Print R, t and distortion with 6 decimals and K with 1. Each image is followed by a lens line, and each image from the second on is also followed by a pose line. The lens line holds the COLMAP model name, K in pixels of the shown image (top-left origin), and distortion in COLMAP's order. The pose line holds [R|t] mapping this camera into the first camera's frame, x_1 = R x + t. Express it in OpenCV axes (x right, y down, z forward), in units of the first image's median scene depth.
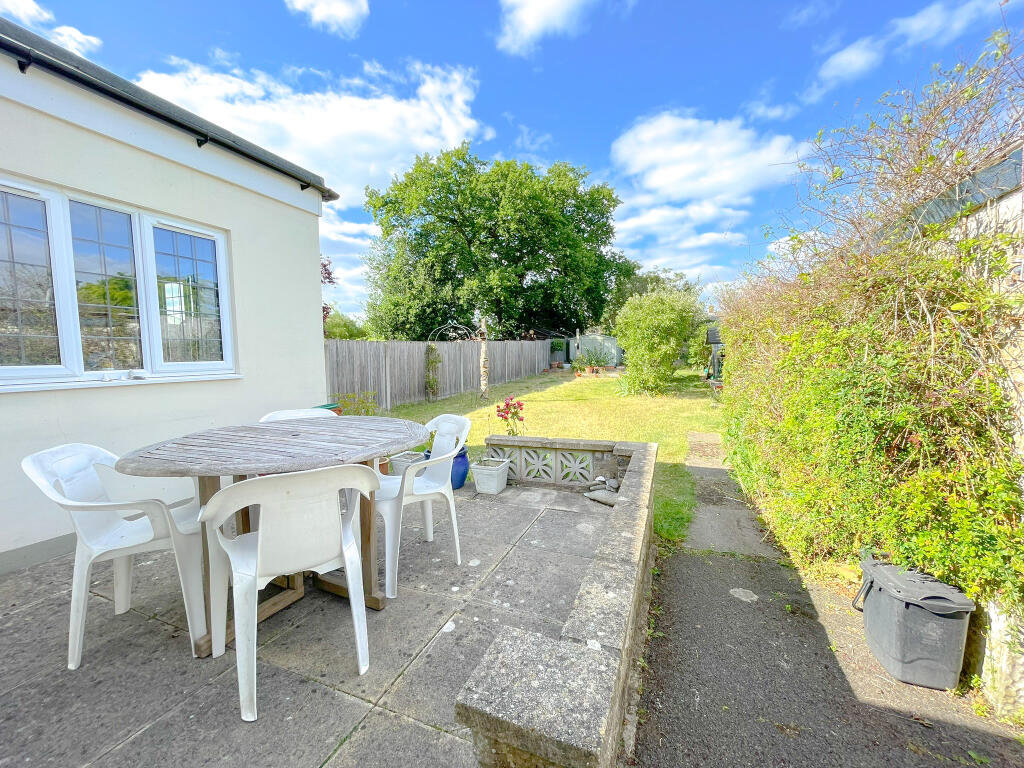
lens RADIAL K [[413.4, 0, 510.6], [0, 413.4, 386.2], [0, 0, 1]] dist [-0.000717, 0.000070]
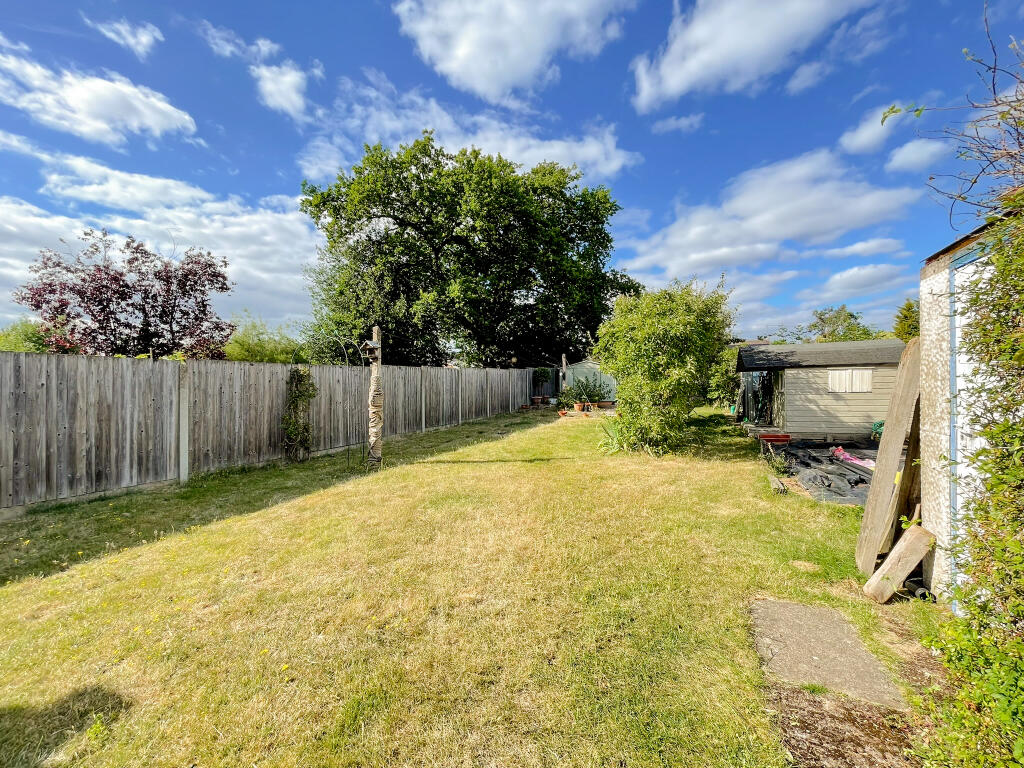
lens RADIAL K [[413.4, 0, 513.7], [0, 413.4, 385.3], [0, 0, 1]] dist [-0.000717, 0.000070]
pose [[0.999794, 0.002410, -0.020131, 0.083395], [-0.004066, 0.996574, -0.082609, -0.014732], [0.019863, 0.082674, 0.996379, 0.224032]]
